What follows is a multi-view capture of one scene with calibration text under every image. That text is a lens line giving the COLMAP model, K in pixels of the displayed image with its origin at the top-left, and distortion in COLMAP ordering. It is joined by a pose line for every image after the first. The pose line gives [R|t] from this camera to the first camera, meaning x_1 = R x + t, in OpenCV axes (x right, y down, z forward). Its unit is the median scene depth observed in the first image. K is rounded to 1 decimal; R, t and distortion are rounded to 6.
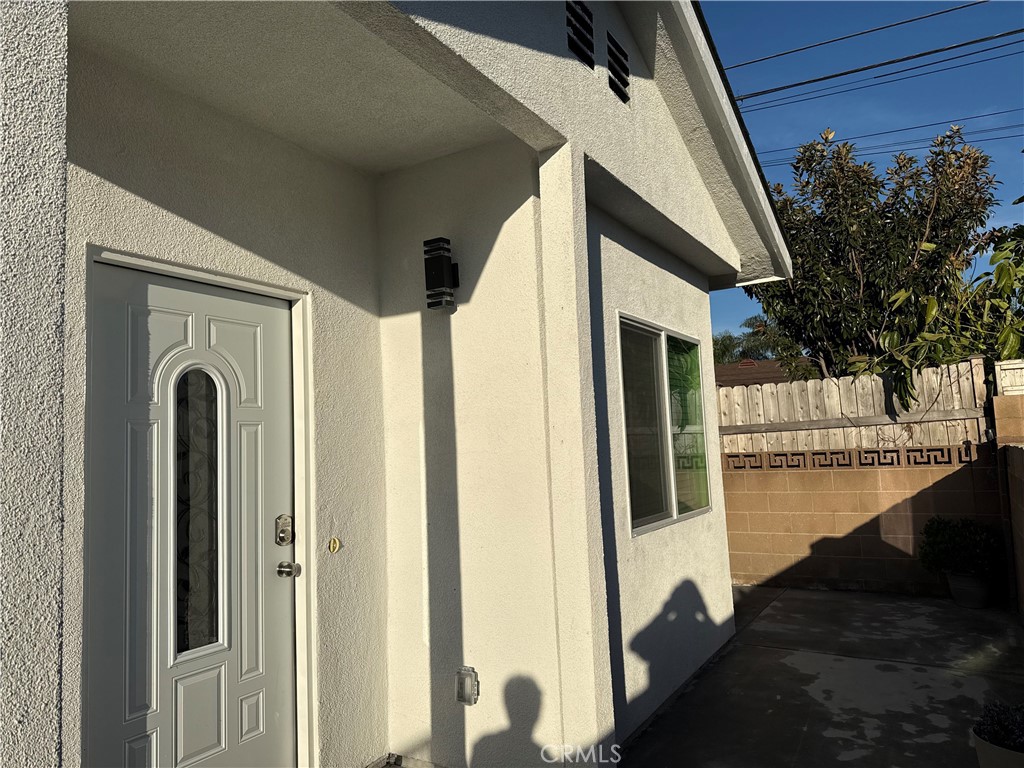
lens RADIAL K [[719.5, 0, 521.9], [0, 719.5, 382.2], [0, 0, 1]] dist [0.084783, -0.099106]
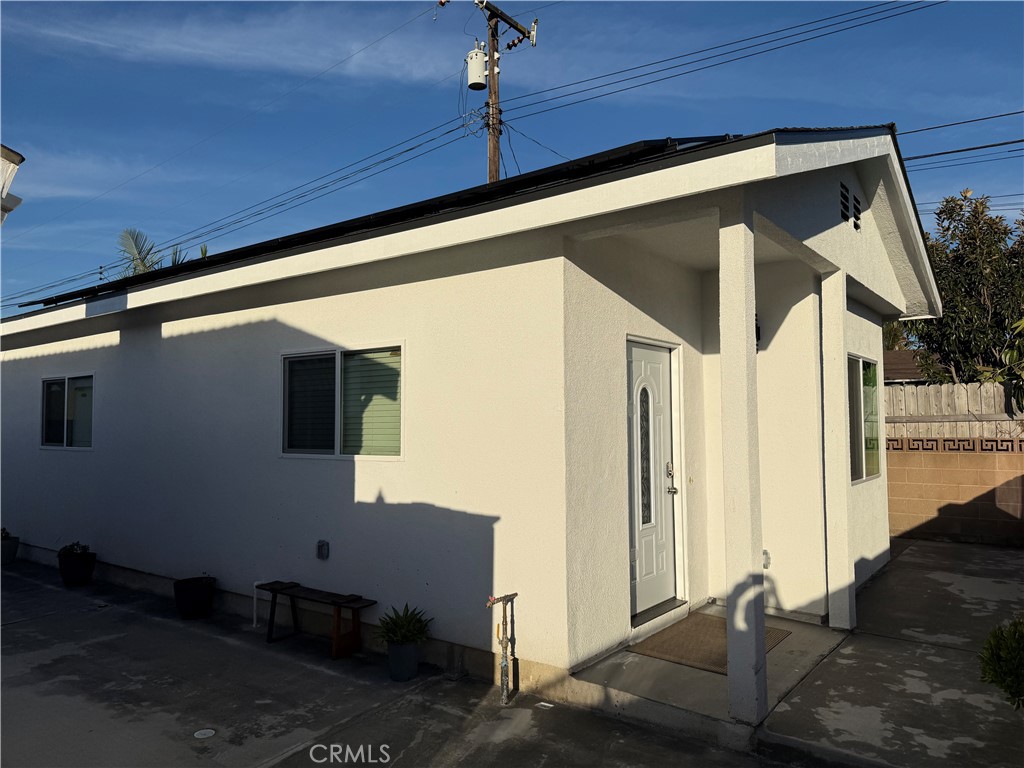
lens RADIAL K [[719.5, 0, 514.2], [0, 719.5, 381.3], [0, 0, 1]] dist [0.084783, -0.099106]
pose [[0.993042, 0.032815, -0.113093, -0.231569], [-0.028181, 0.998706, 0.042329, -0.043807], [0.114336, -0.038848, 0.992682, -0.409531]]
